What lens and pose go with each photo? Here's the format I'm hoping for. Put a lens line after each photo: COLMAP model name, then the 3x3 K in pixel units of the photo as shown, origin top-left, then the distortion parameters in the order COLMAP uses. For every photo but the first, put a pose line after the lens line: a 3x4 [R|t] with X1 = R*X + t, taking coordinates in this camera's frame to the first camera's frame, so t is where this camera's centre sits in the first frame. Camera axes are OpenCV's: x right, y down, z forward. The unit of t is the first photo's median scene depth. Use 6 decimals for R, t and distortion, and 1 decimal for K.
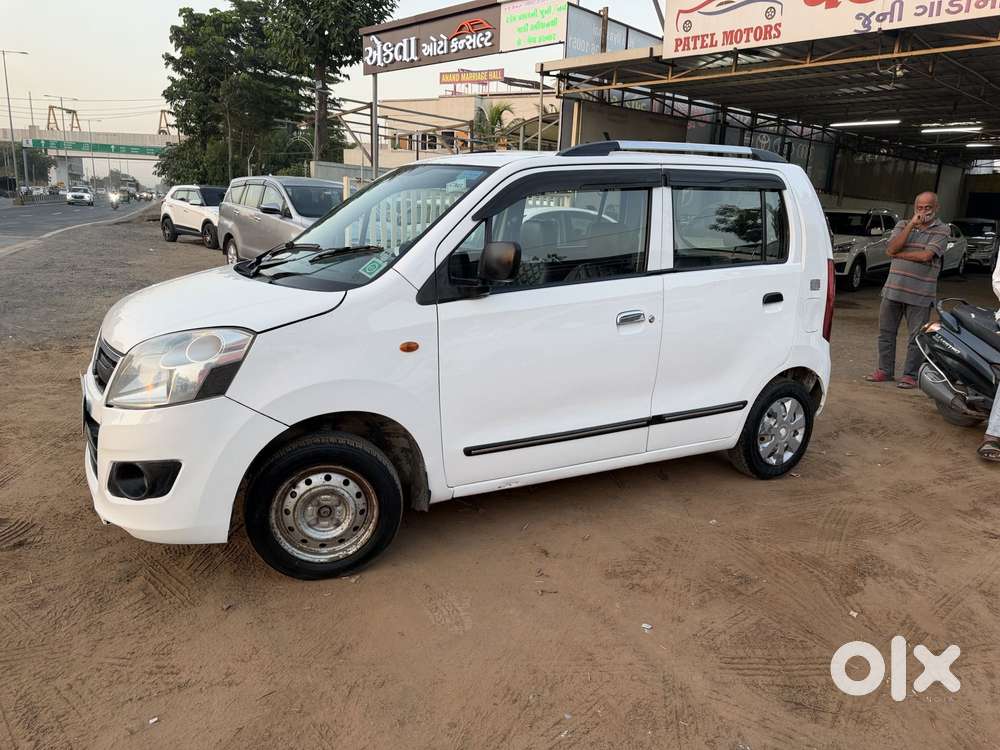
lens RADIAL K [[711.3, 0, 499.4], [0, 711.3, 372.3], [0, 0, 1]] dist [0.009534, -0.003598]
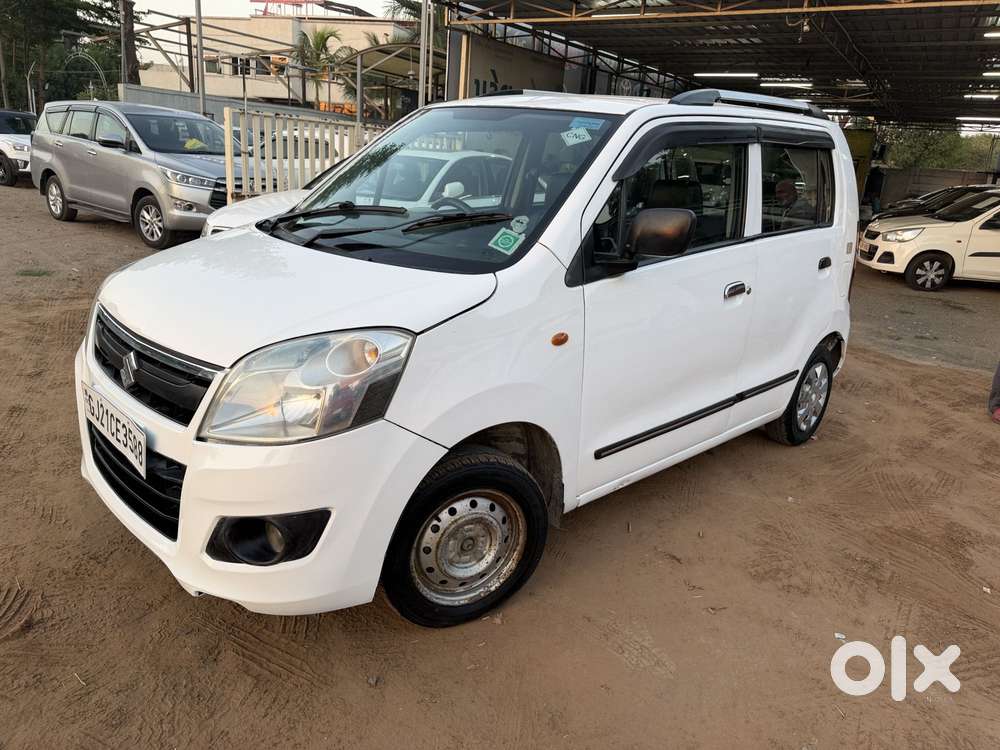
lens RADIAL K [[715.2, 0, 497.3], [0, 715.2, 371.4], [0, 0, 1]] dist [0.022182, -0.024953]
pose [[0.970282, -0.044989, 0.237758, -0.263655], [0.026413, 0.996385, 0.080748, -0.044346], [-0.240531, -0.072068, 0.967962, 0.141052]]
